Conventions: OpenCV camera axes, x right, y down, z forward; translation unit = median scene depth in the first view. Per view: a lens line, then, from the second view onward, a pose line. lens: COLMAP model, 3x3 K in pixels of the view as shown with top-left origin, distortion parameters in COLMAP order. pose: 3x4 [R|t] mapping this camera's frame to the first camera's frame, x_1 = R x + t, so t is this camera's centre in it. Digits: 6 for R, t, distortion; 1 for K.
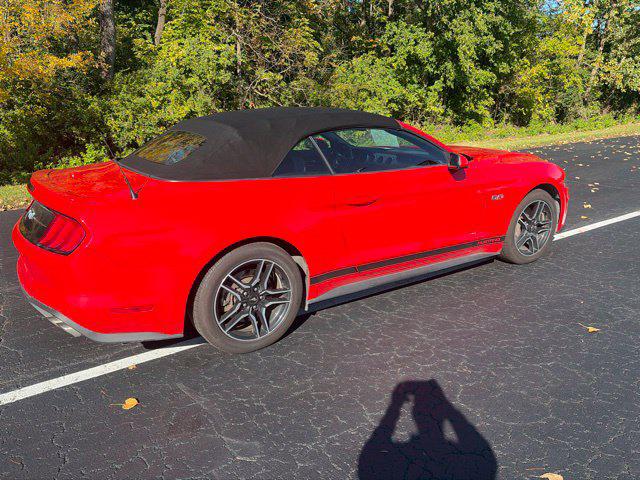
lens RADIAL K [[487.6, 0, 310.8], [0, 487.6, 234.2], [0, 0, 1]] dist [0.057520, -0.041245]
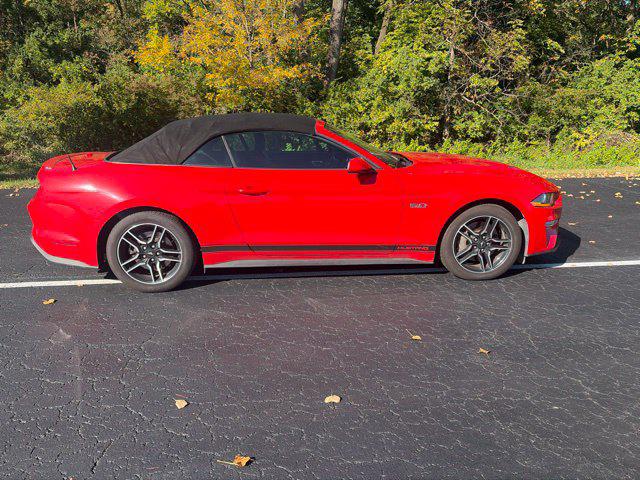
lens RADIAL K [[487.6, 0, 323.9], [0, 487.6, 238.2], [0, 0, 1]] dist [0.057520, -0.041245]
pose [[0.880759, 0.139466, -0.452563, 0.125823], [-0.140694, 0.989563, 0.031140, -0.002480], [0.452183, 0.036247, 0.891188, 0.001049]]
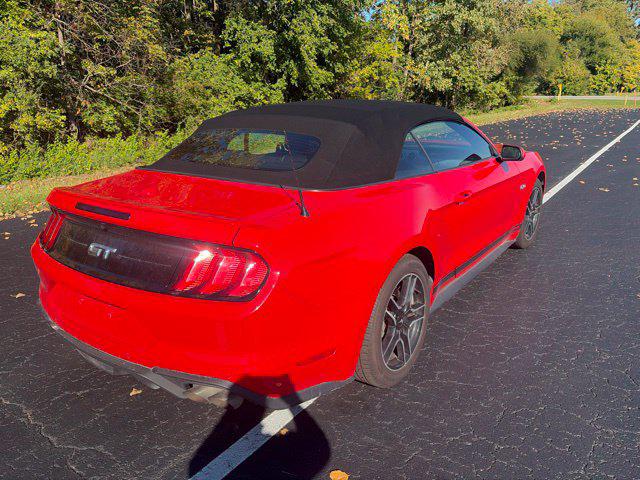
lens RADIAL K [[487.6, 0, 315.9], [0, 487.6, 237.6], [0, 0, 1]] dist [0.057520, -0.041245]
pose [[0.927807, -0.104633, 0.358087, -0.078197], [0.101682, 0.994447, 0.027117, -0.007267], [-0.358936, 0.011252, 0.933294, 0.034412]]
